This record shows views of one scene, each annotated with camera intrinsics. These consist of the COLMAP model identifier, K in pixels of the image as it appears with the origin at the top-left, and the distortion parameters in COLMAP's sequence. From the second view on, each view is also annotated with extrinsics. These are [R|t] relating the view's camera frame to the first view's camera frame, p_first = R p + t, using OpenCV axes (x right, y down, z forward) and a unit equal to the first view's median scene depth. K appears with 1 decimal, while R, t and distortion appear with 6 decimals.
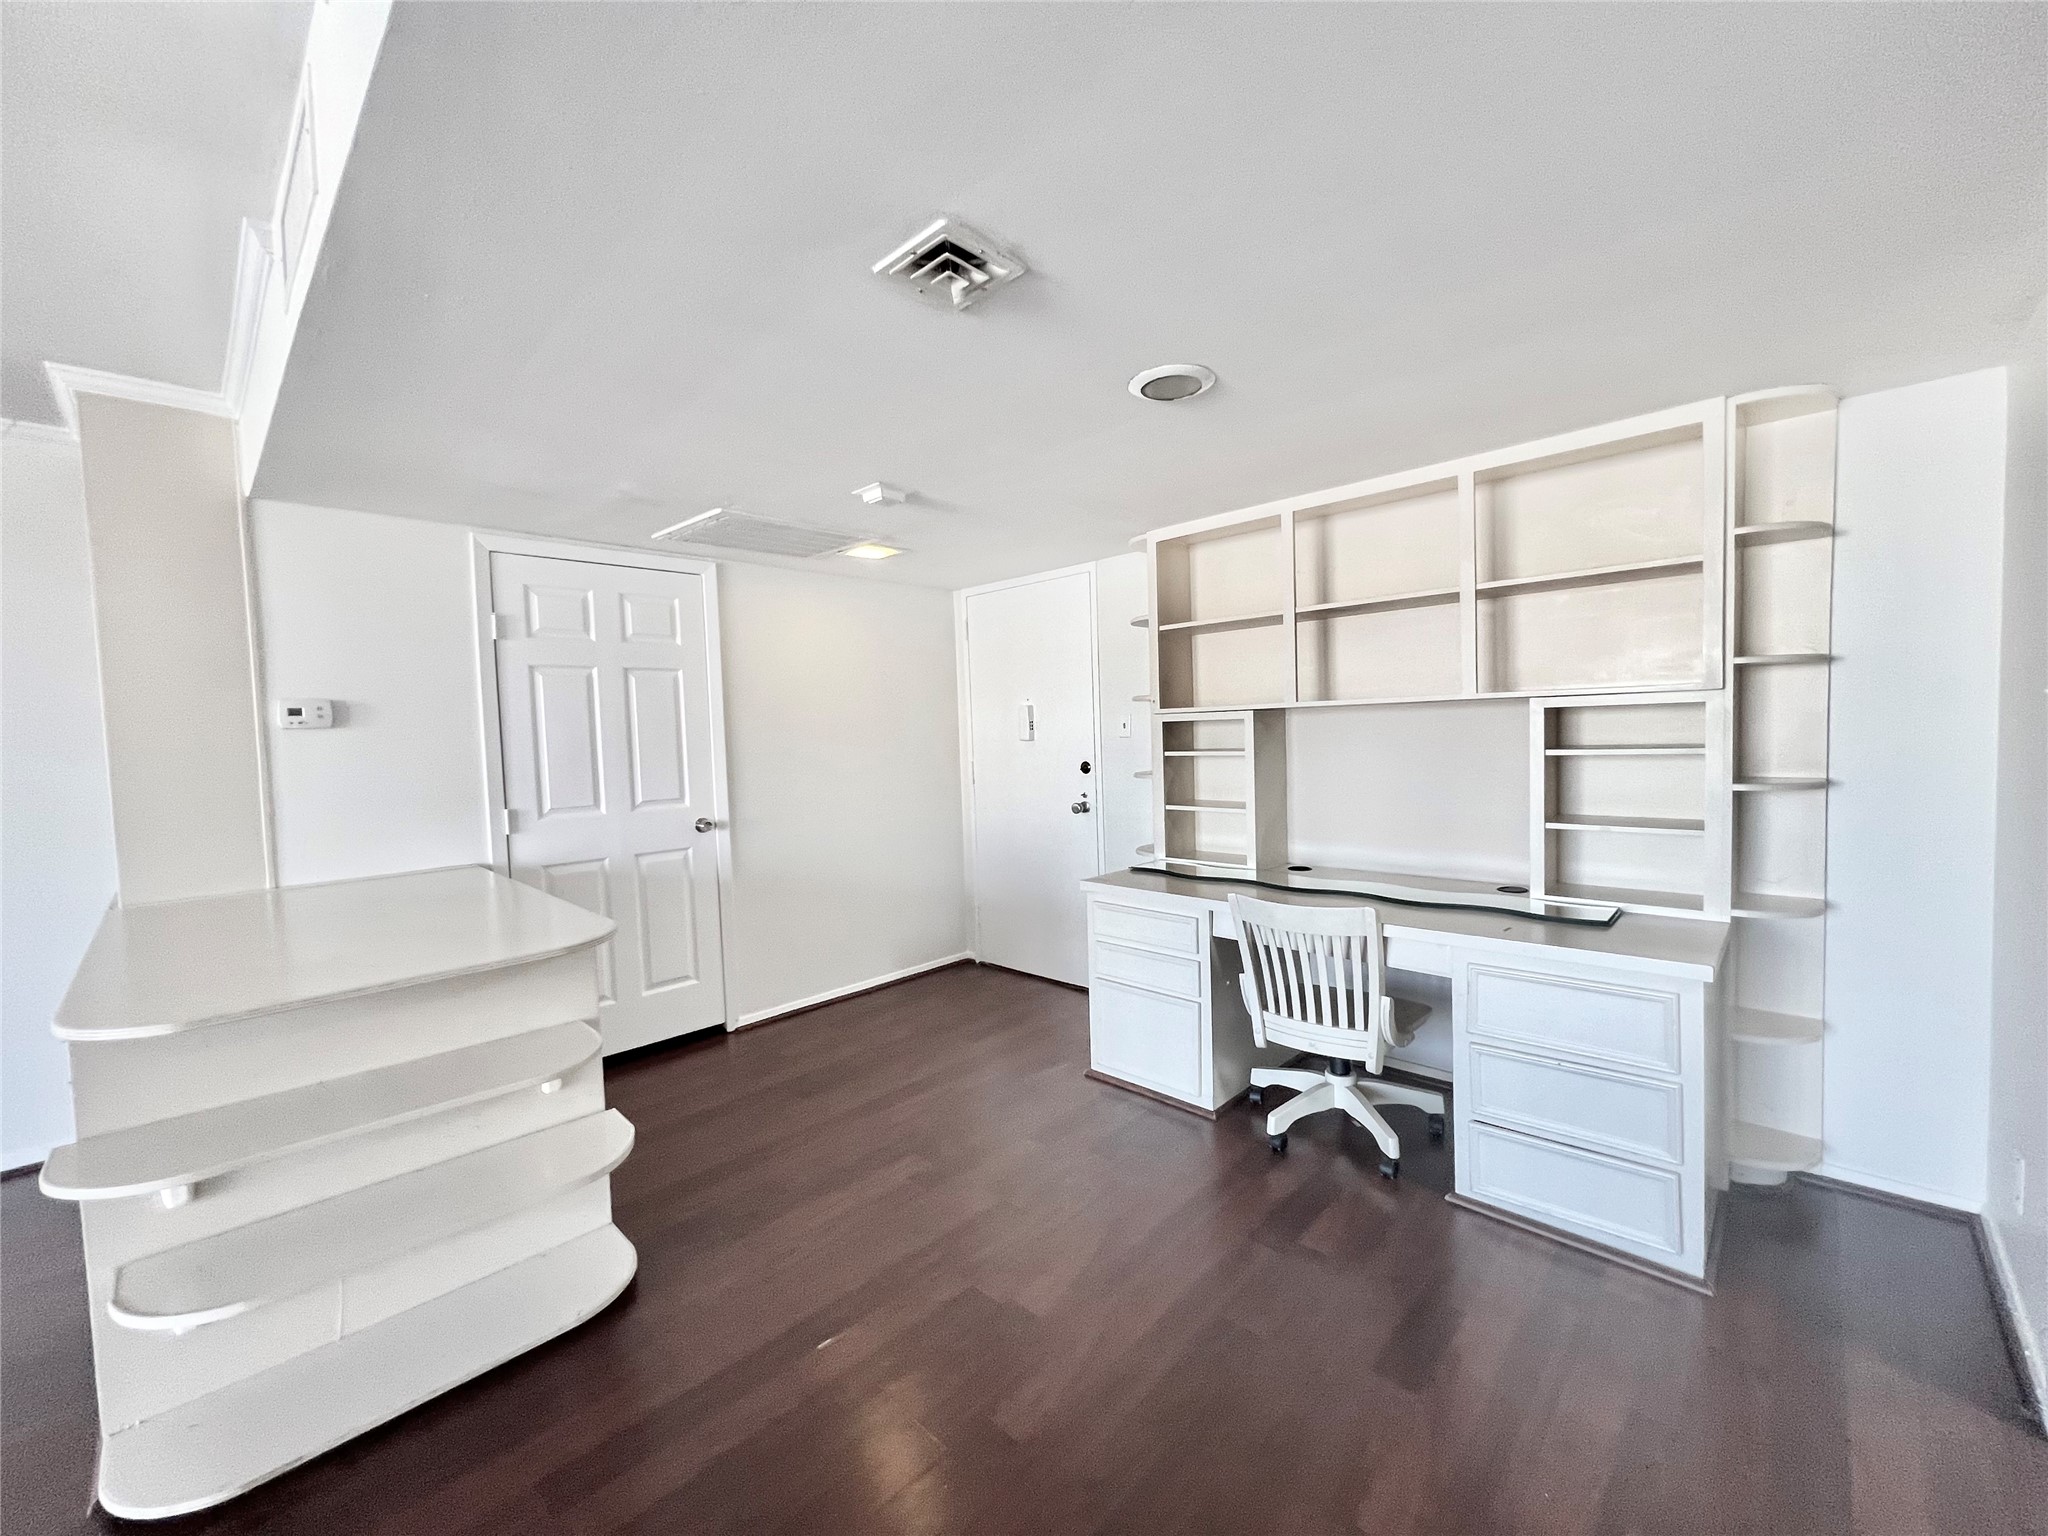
lens RADIAL K [[821.9, 0, 1024.0], [0, 821.9, 768.0], [0, 0, 1]] dist [-0.001154, -0.000233]
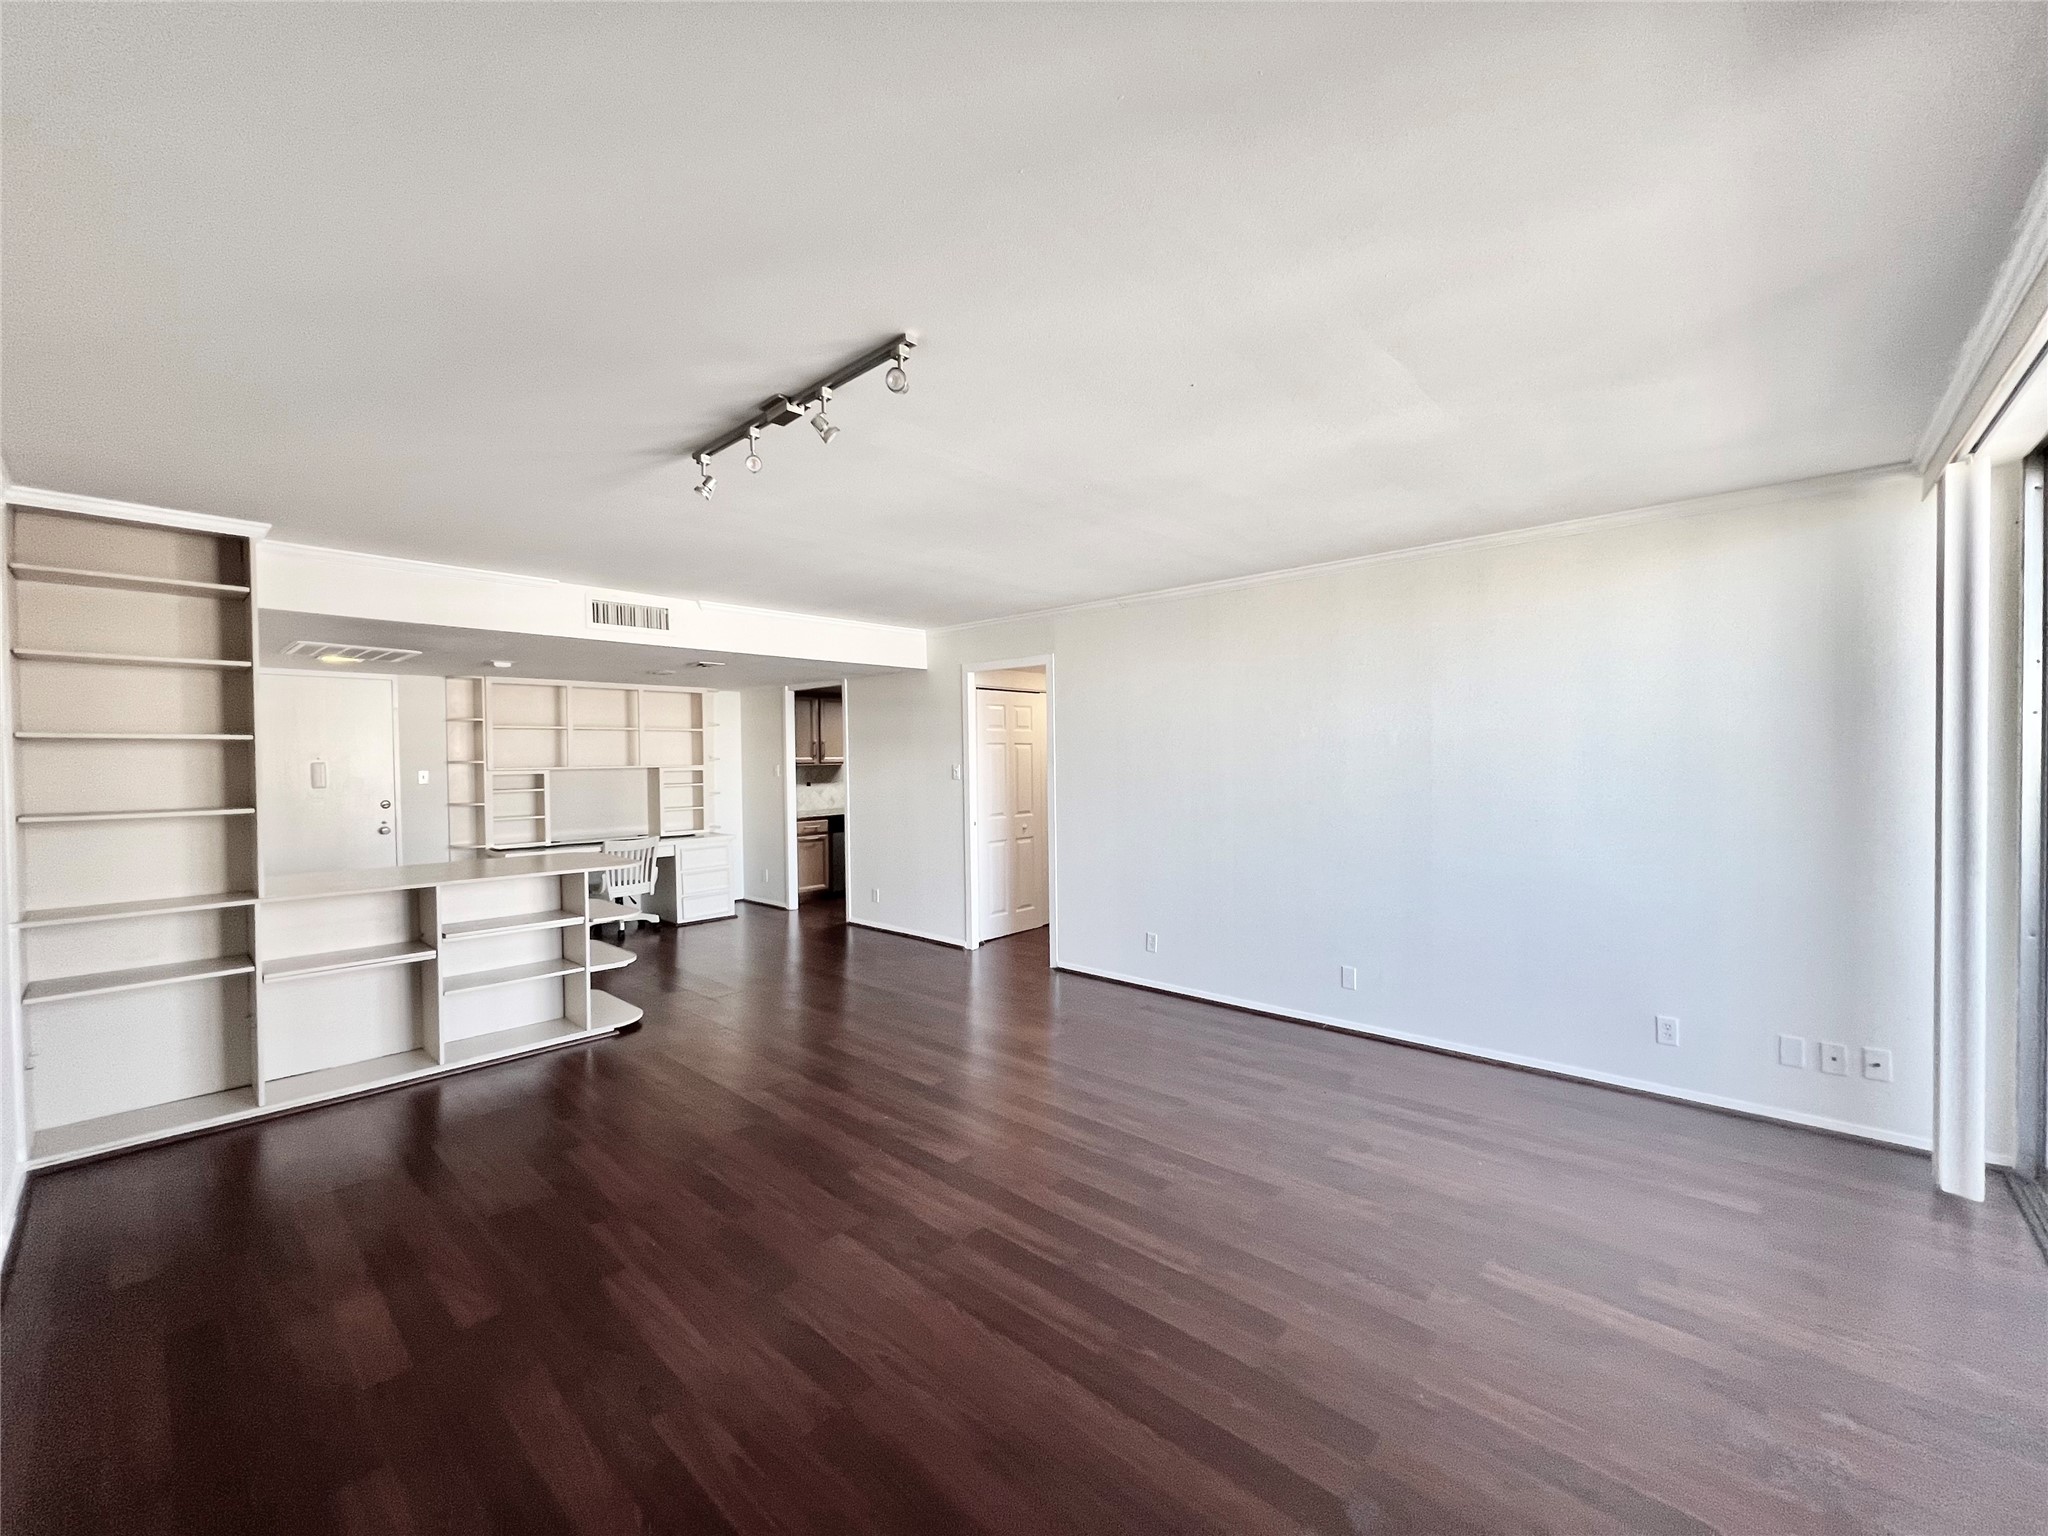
lens RADIAL K [[817.9, 0, 1027.7], [0, 817.9, 767.7], [0, 0, 1]] dist [0.001707, 0.000217]
pose [[-0.030185, 0.019245, 0.999359, -2.407784], [0.061507, 0.997956, -0.017361, 0.048143], [-0.997650, 0.060944, -0.031308, -0.252938]]
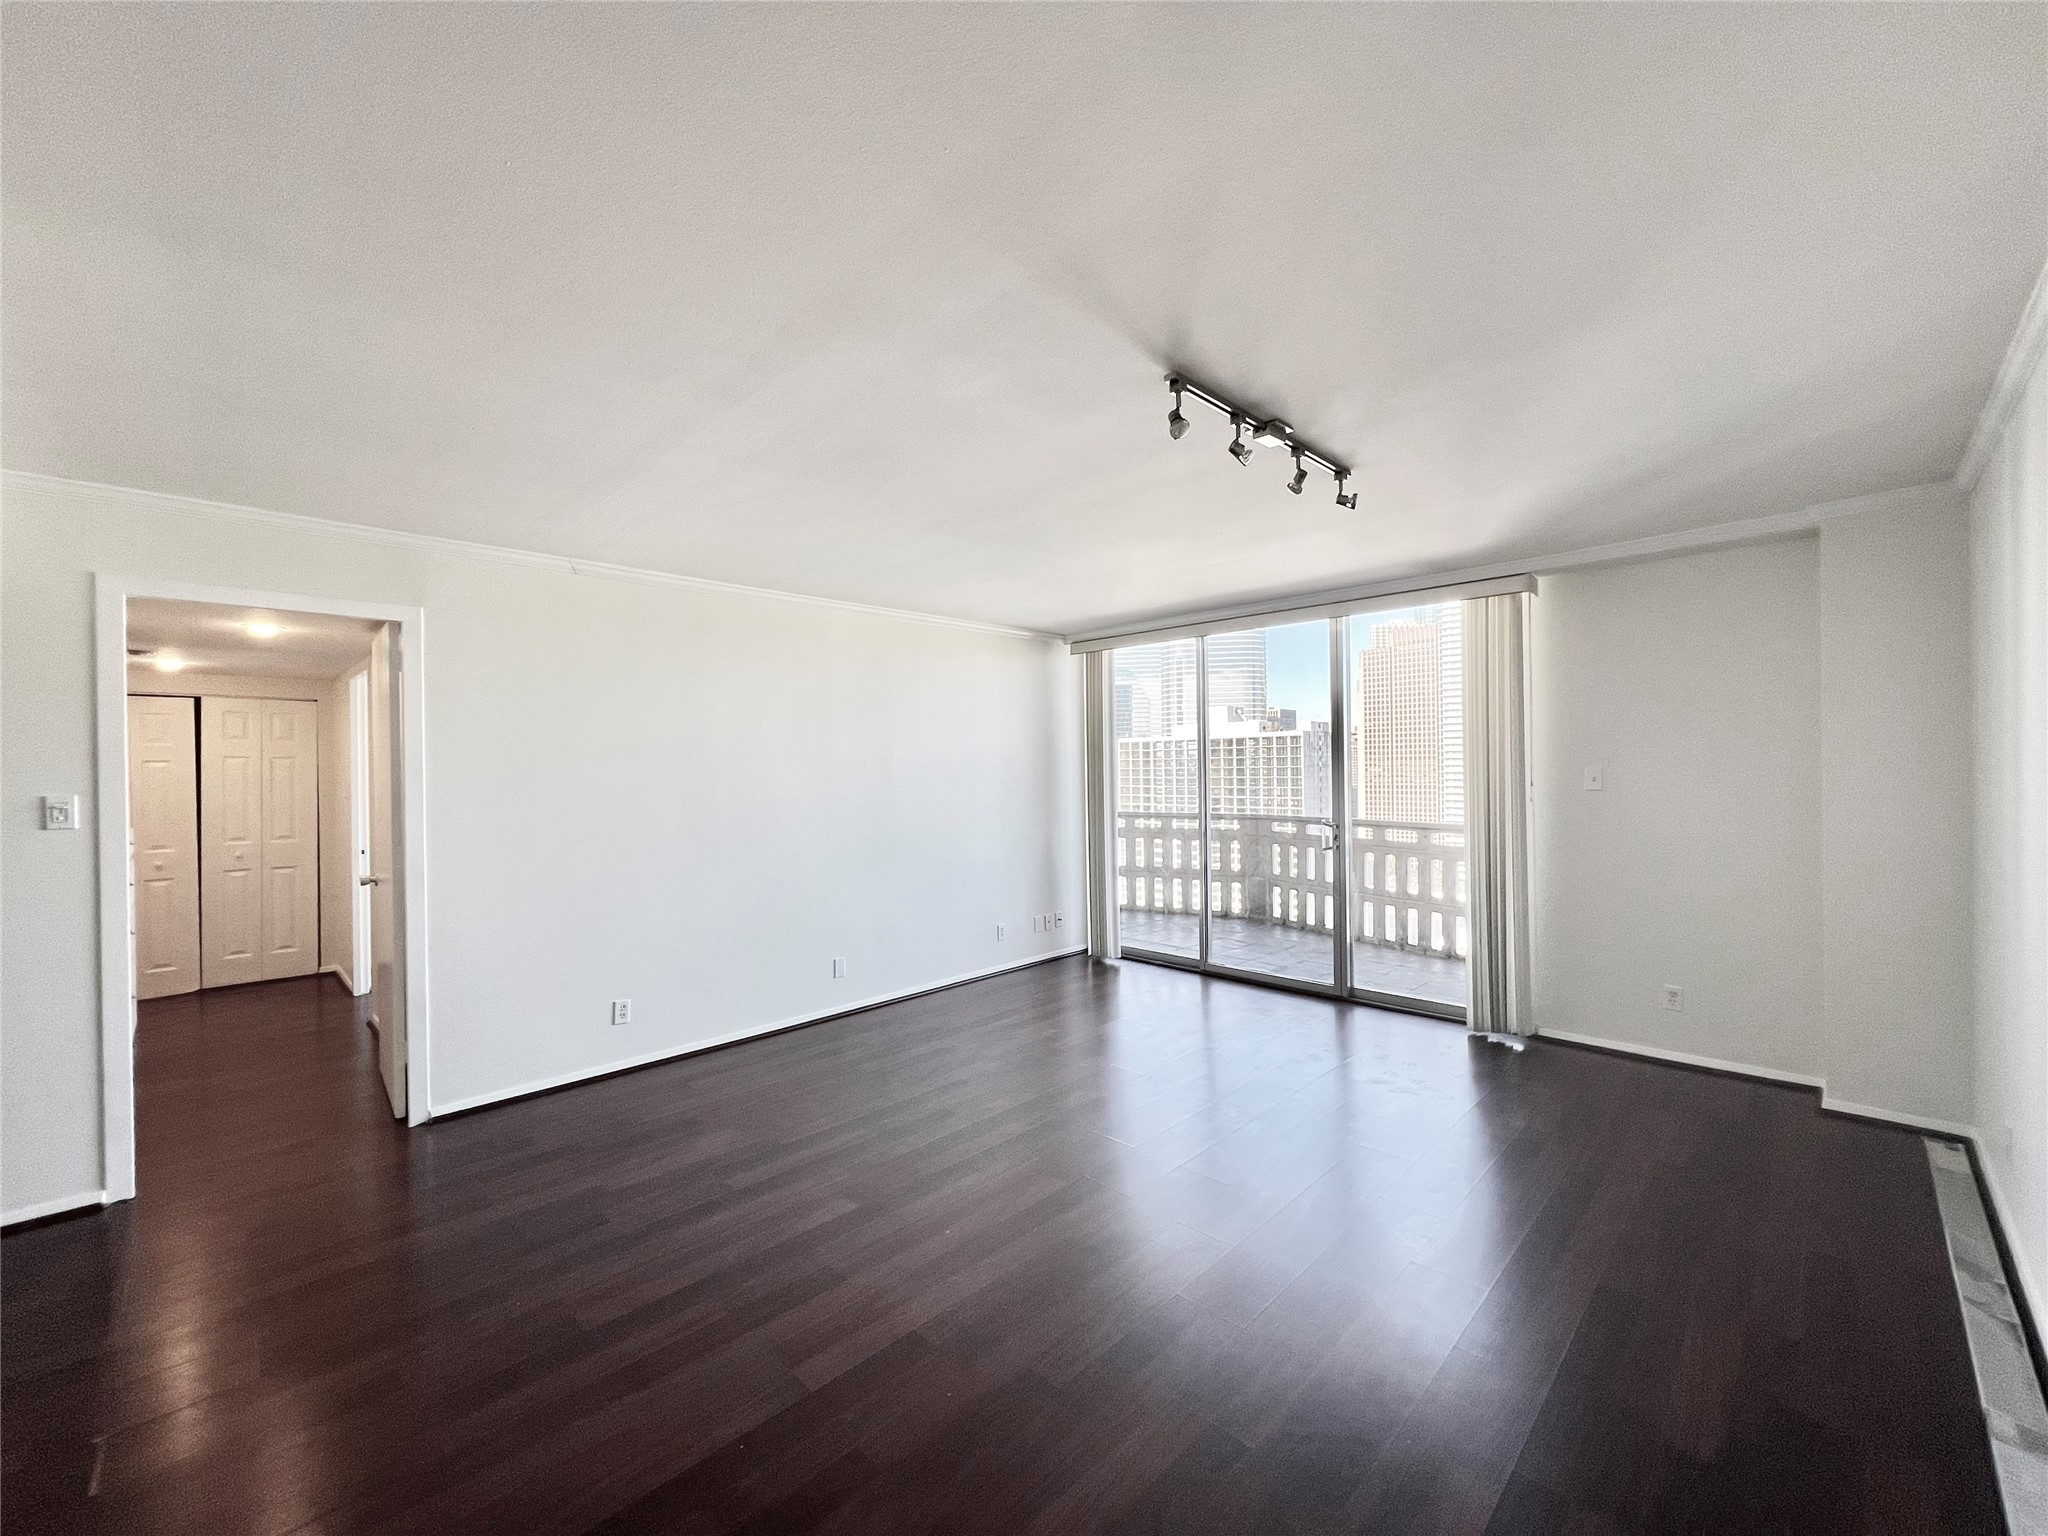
lens RADIAL K [[817.9, 0, 1027.7], [0, 817.9, 767.7], [0, 0, 1]] dist [0.001707, 0.000217]
pose [[-0.998682, 0.048553, 0.016664, -1.223242], [0.049295, 0.997654, 0.047497, -0.042149], [-0.014319, 0.048256, -0.998732, 0.941176]]
